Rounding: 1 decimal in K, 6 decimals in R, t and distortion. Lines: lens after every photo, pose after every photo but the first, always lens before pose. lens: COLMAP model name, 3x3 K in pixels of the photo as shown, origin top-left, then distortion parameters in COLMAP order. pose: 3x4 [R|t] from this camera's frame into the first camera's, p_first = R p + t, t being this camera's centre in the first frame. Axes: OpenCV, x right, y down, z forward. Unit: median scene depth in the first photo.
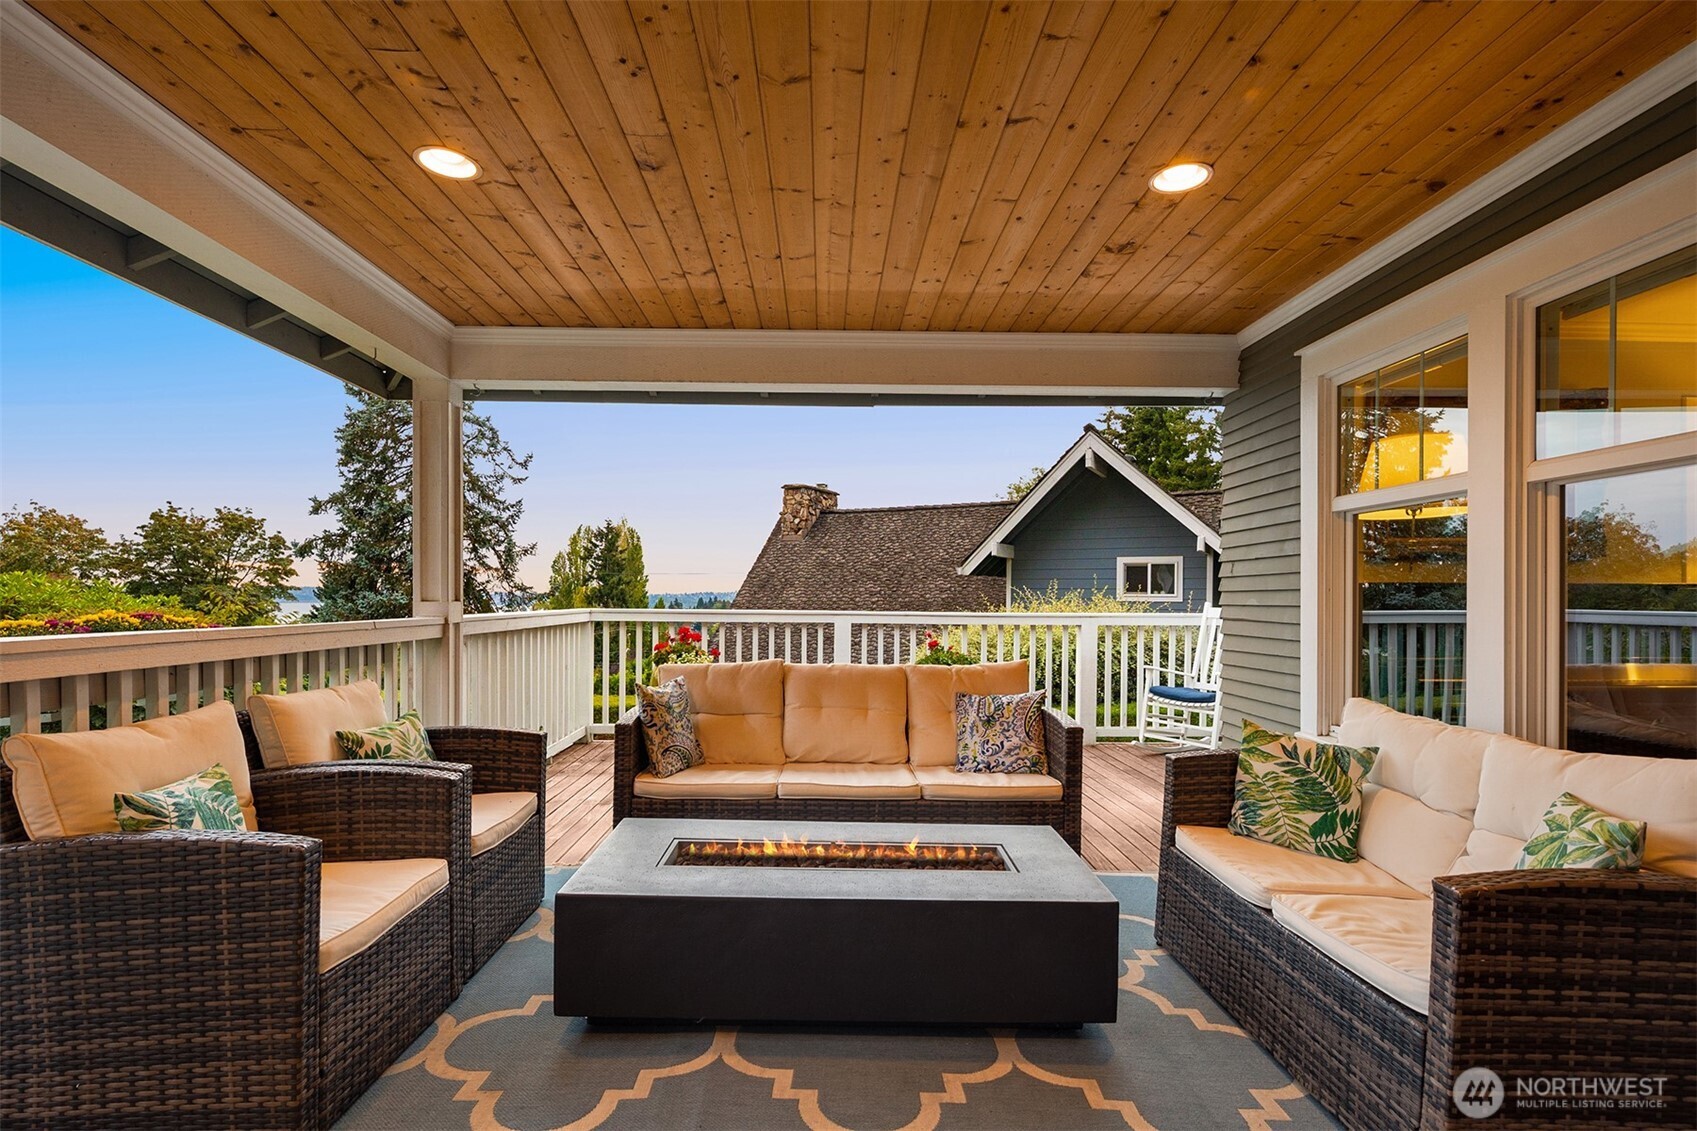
lens RADIAL K [[823.1, 0, 855.6], [0, 823.1, 572.0], [0, 0, 1]] dist [0.003478, -0.002237]
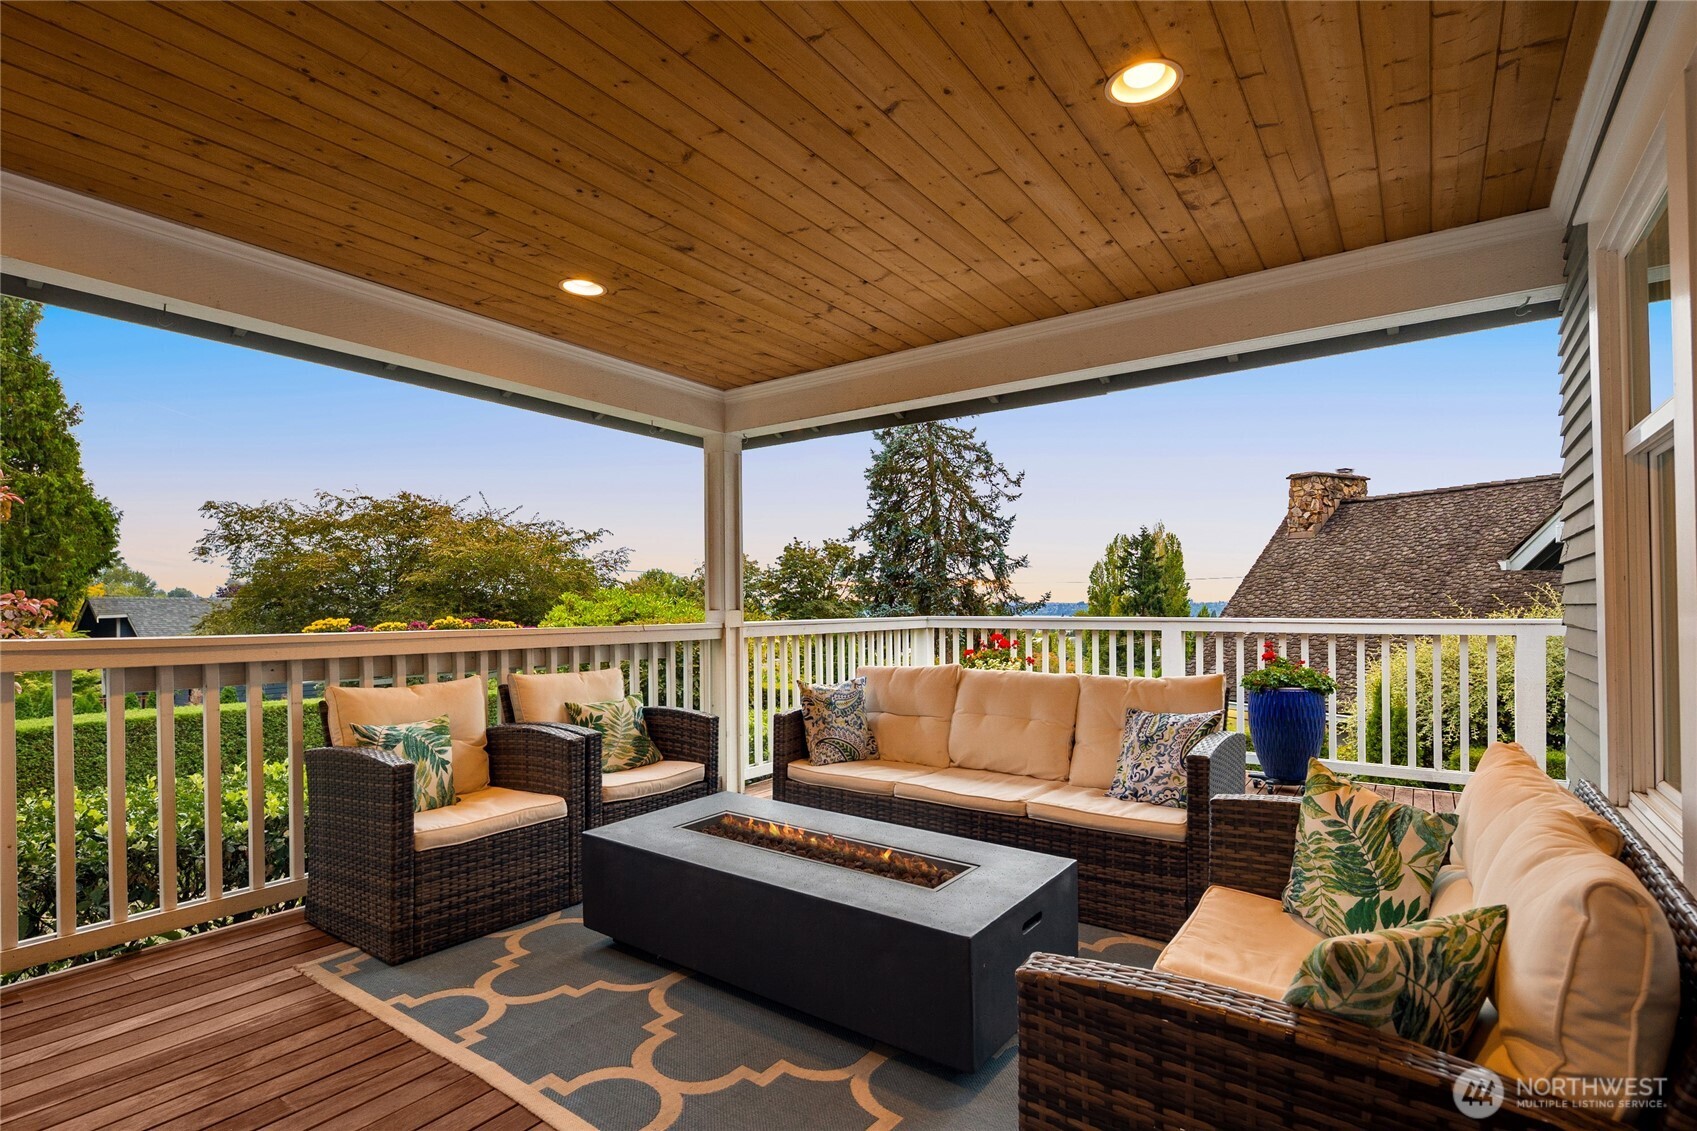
lens RADIAL K [[823.1, 0, 842.1], [0, 823.1, 567.3], [0, 0, 1]] dist [0.003478, -0.002237]
pose [[0.797416, -0.041281, -0.602017, 0.370293], [0.030972, 0.999142, -0.027487, 0.009632], [0.602635, 0.003273, 0.798010, 0.098823]]
